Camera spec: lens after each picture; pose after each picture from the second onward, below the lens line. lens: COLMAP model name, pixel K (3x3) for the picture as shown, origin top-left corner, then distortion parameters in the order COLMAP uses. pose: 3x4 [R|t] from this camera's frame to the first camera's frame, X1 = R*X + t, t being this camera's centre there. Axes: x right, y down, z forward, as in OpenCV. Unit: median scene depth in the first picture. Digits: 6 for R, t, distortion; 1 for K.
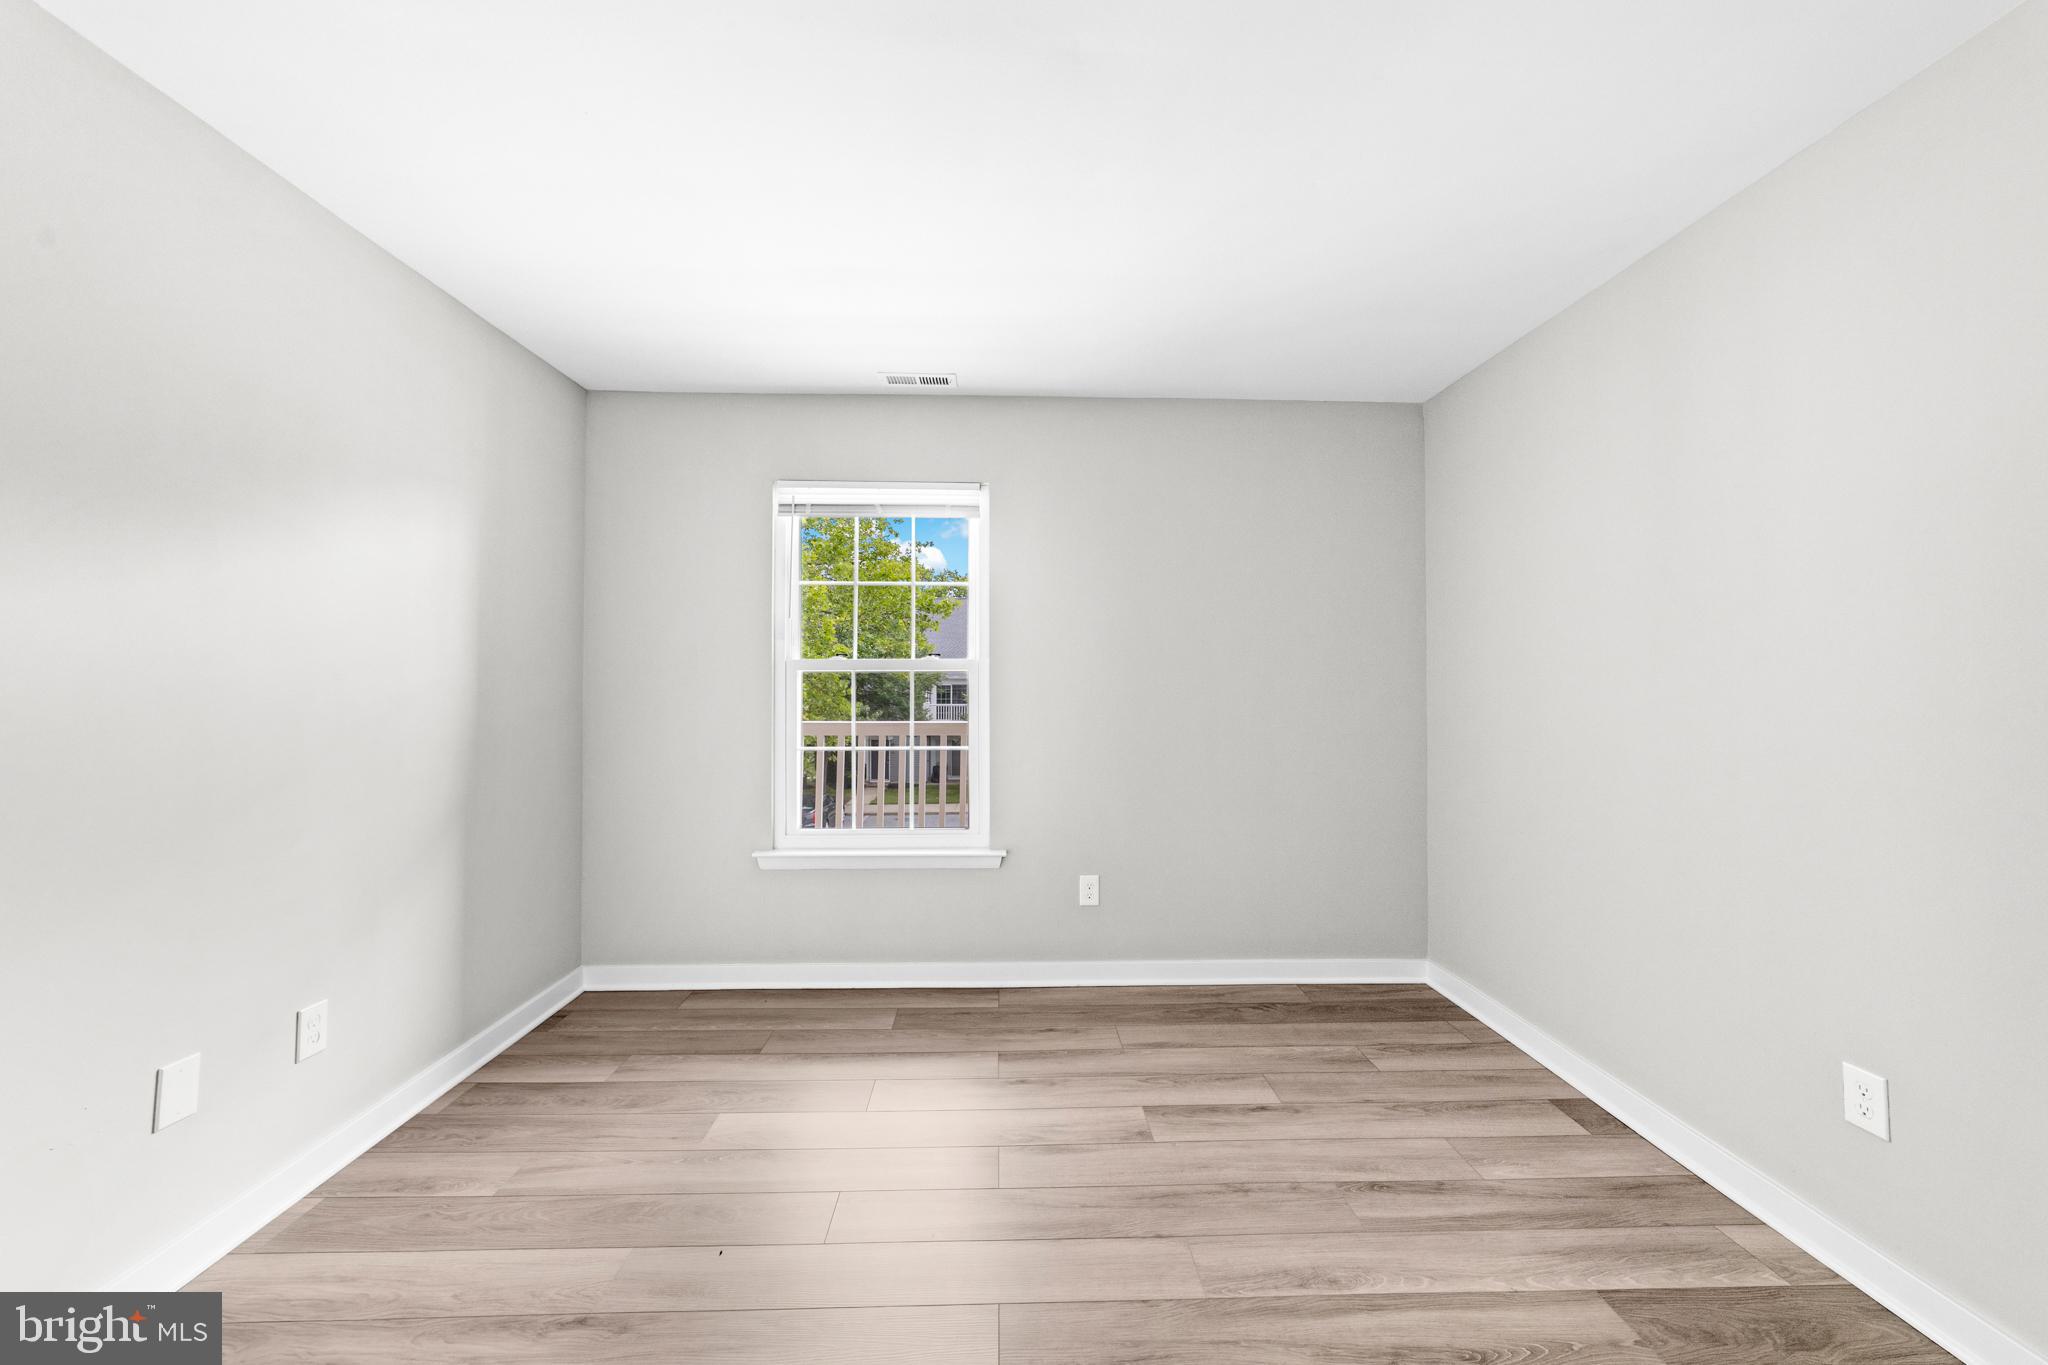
lens RADIAL K [[787.0, 0, 1026.7], [0, 787.0, 681.3], [0, 0, 1]] dist [-0.017748, 0.008312]
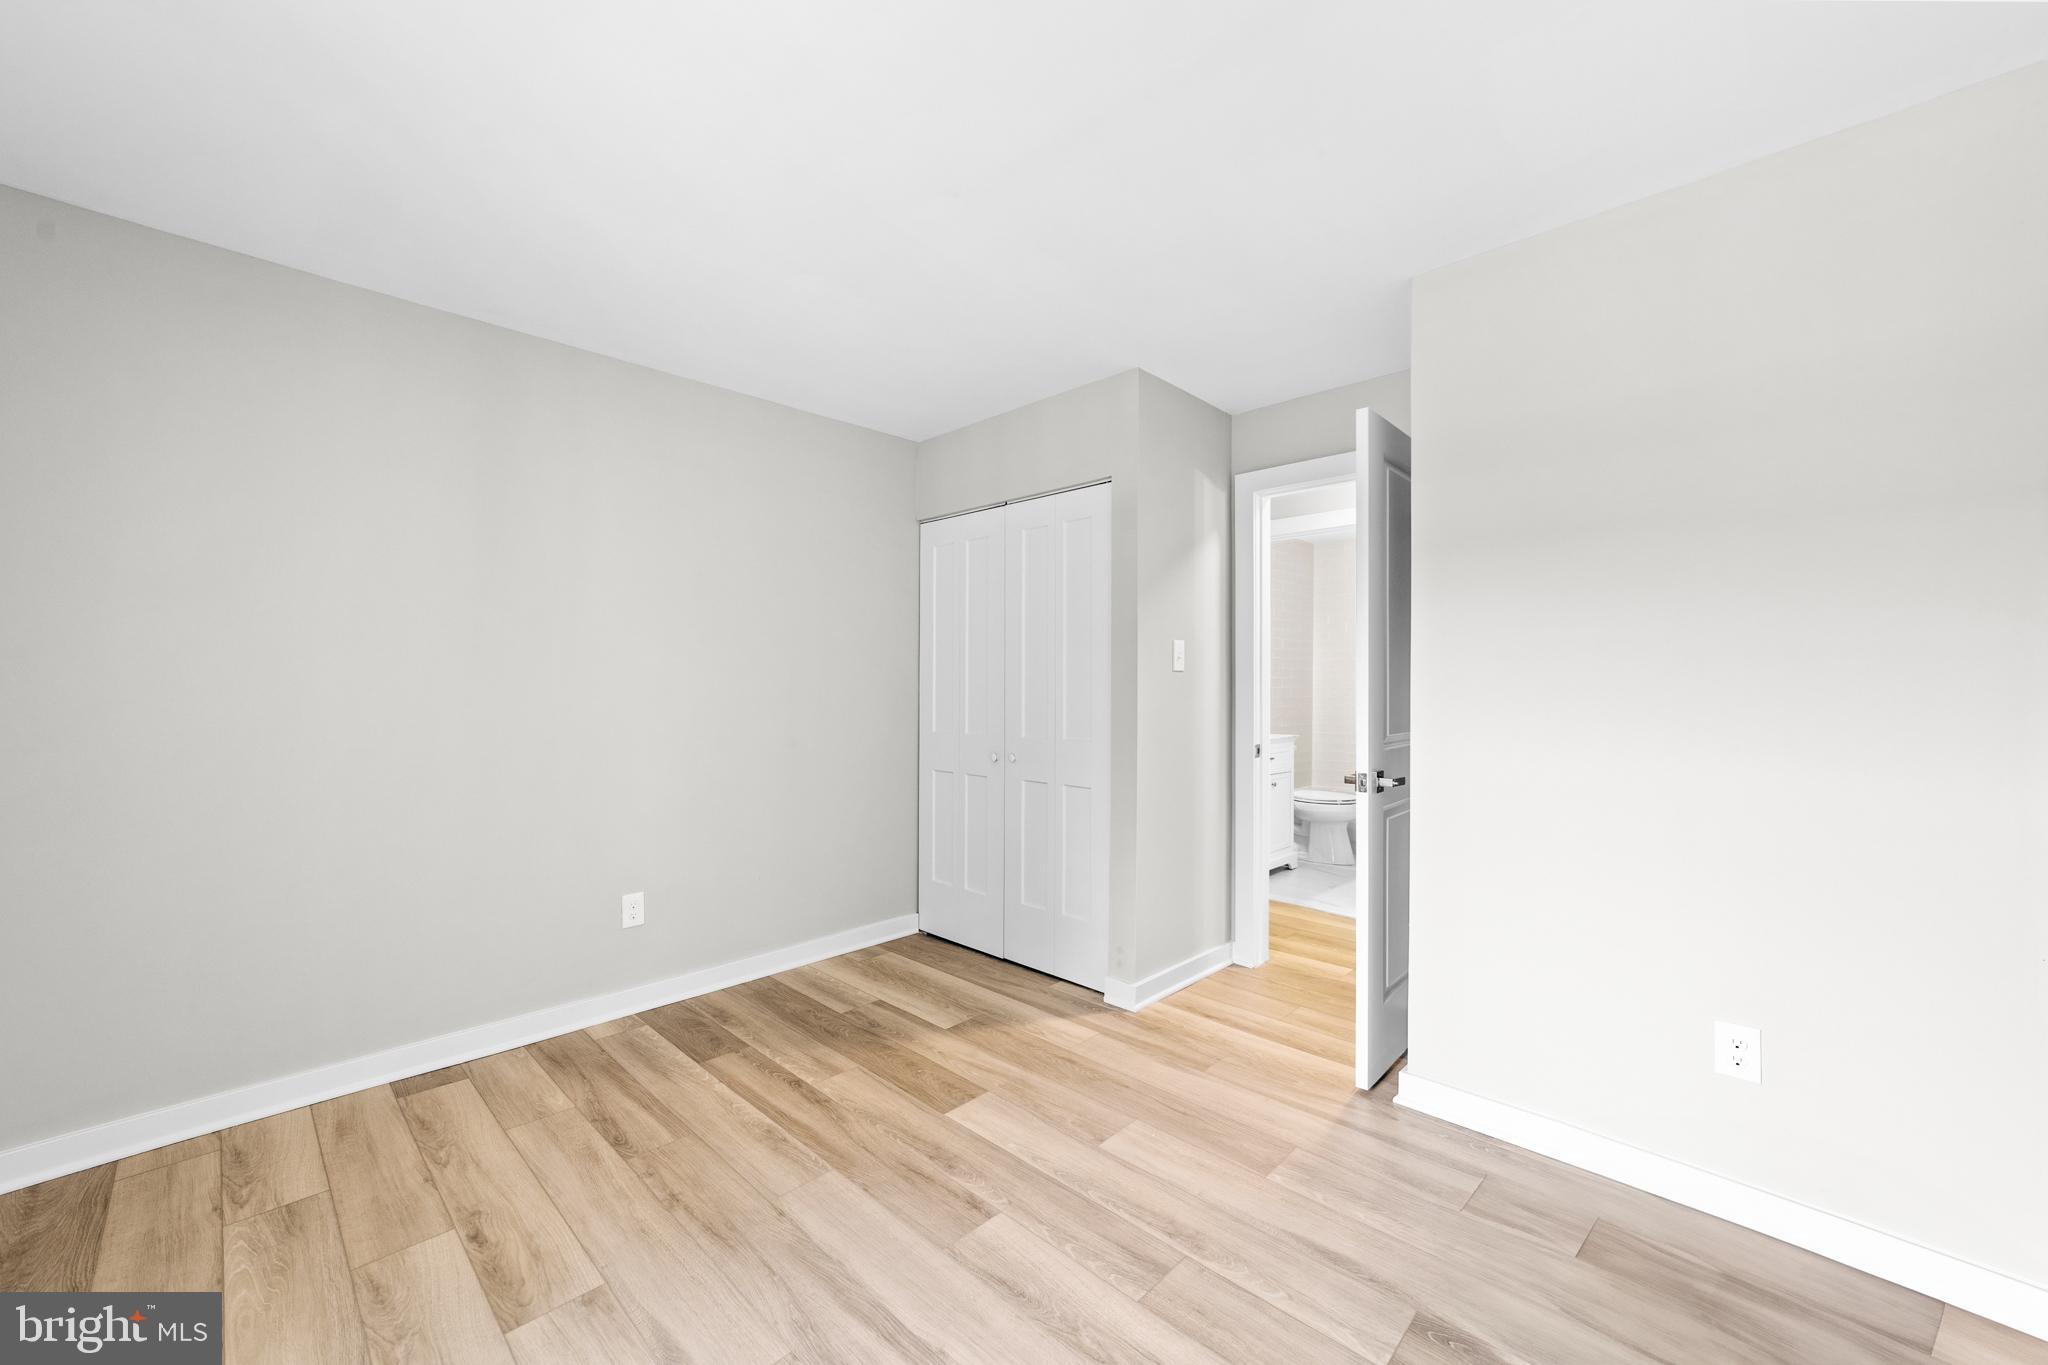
lens RADIAL K [[787.0, 0, 1026.7], [0, 787.0, 681.3], [0, 0, 1]] dist [-0.017748, 0.008312]
pose [[-0.698546, 0.004376, 0.715552, -0.722860], [-0.002543, 0.999960, -0.008597, 0.018917], [-0.715561, -0.007825, -0.698507, 1.364281]]
